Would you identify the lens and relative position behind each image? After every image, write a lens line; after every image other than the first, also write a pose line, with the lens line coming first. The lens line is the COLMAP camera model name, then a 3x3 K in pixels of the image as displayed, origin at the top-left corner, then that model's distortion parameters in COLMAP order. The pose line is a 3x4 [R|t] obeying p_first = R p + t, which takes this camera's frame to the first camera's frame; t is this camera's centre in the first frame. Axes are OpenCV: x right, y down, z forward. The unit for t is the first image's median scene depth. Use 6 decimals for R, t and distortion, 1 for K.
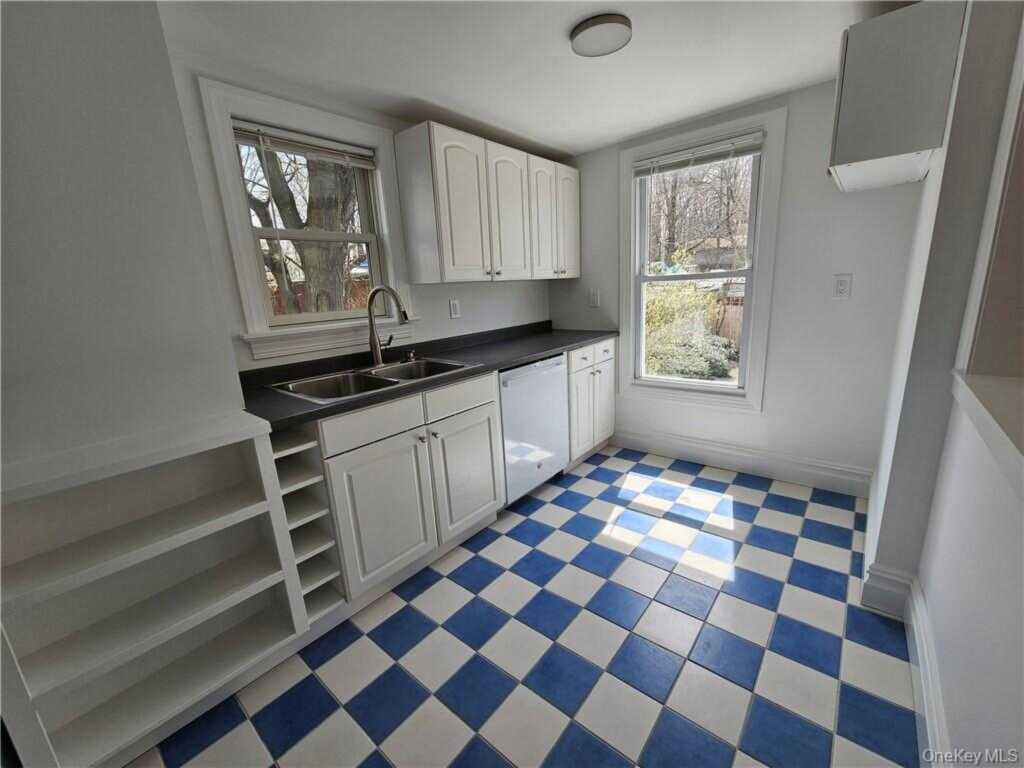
lens RADIAL K [[425.3, 0, 512.0], [0, 425.3, 384.0], [0, 0, 1]] dist [0.003979, 0.000093]
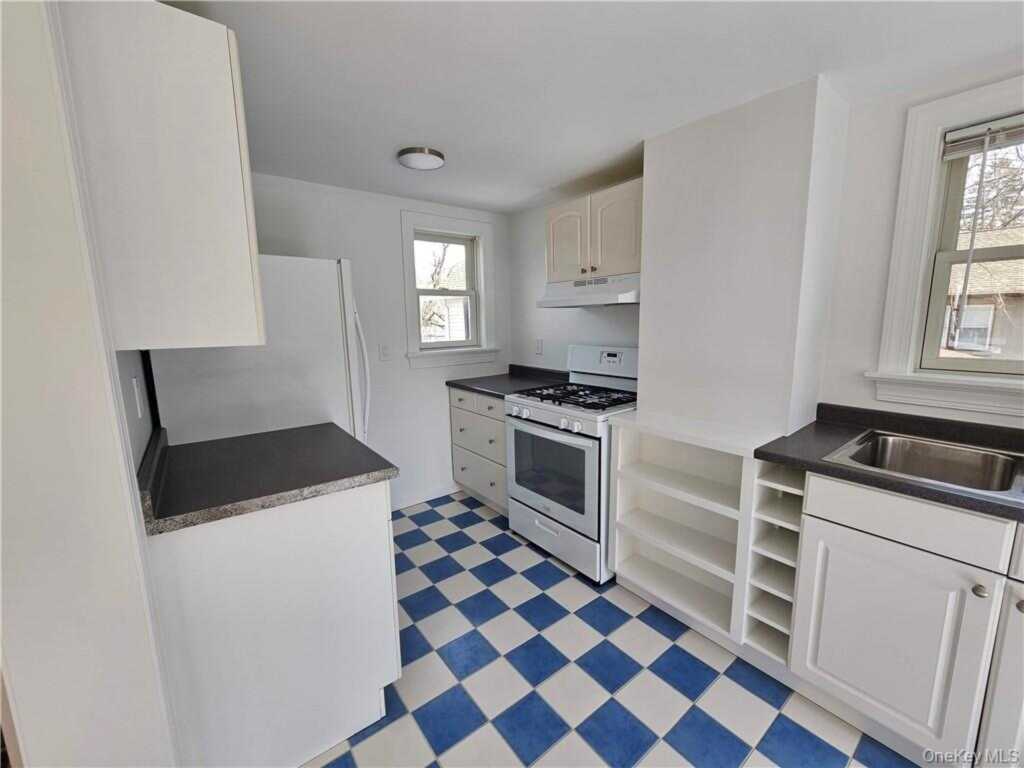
lens RADIAL K [[417.7, 0, 518.0], [0, 417.7, 386.3], [0, 0, 1]] dist [-0.007554, 0.000336]
pose [[-0.207945, 0.211799, -0.954935, 0.353735], [-0.196062, 0.947437, 0.252830, -0.137393], [0.958289, 0.239802, -0.155489, 0.330792]]
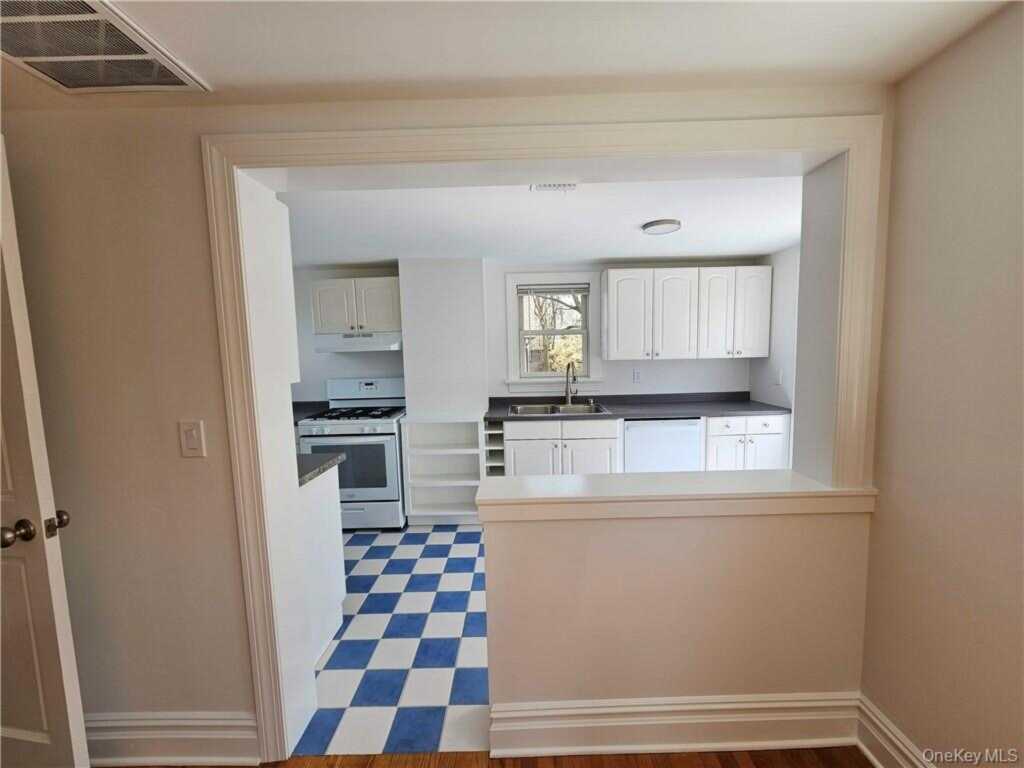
lens RADIAL K [[417.7, 0, 518.0], [0, 417.7, 386.3], [0, 0, 1]] dist [-0.007554, 0.000336]
pose [[0.644338, 0.108853, -0.756954, 0.853996], [-0.185260, 0.982553, -0.016402, -0.052367], [0.741962, 0.150802, 0.653262, -0.285274]]
